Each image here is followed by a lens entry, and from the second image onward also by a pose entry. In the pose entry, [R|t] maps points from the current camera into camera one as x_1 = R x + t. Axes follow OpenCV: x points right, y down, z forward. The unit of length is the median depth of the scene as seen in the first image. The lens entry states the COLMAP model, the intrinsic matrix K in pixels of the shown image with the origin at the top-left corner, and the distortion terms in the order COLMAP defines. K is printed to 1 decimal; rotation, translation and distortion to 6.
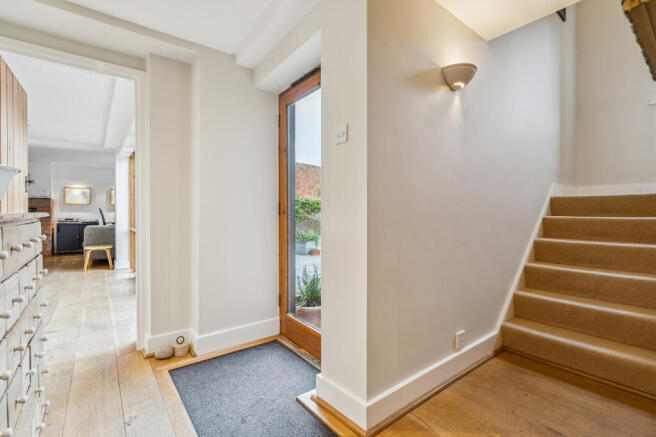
lens RADIAL K [[301.3, 0, 326.5], [0, 301.3, 216.4], [0, 0, 1]] dist [-0.002747, 0.000666]
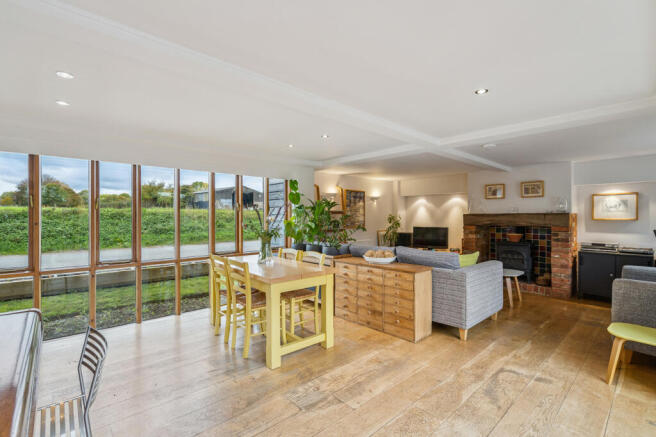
lens RADIAL K [[301.3, 0, 314.7], [0, 301.3, 215.9], [0, 0, 1]] dist [-0.002747, 0.000666]
pose [[0.063699, 0.000460, -0.997969, -0.253248], [-0.005887, 0.999983, 0.000085, -0.047216], [0.997952, 0.005870, 0.063700, 0.352293]]
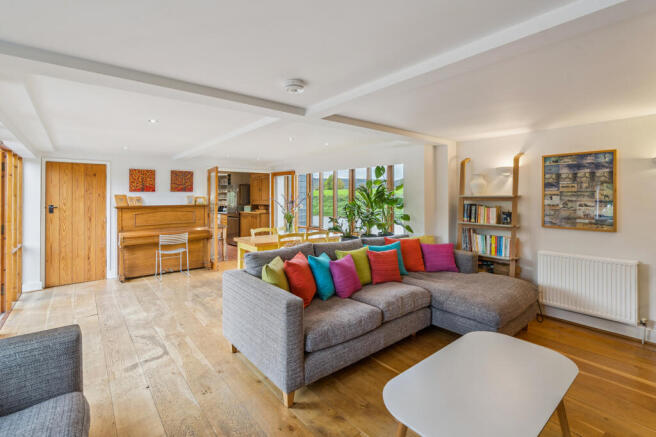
lens RADIAL K [[301.3, 0, 332.2], [0, 301.3, 194.8], [0, 0, 1]] dist [-0.002747, 0.000666]
pose [[-0.999169, 0.008174, -0.039936, -0.591332], [0.008254, 0.999964, -0.001853, -0.058621], [0.039920, -0.002181, -0.999201, 0.751655]]
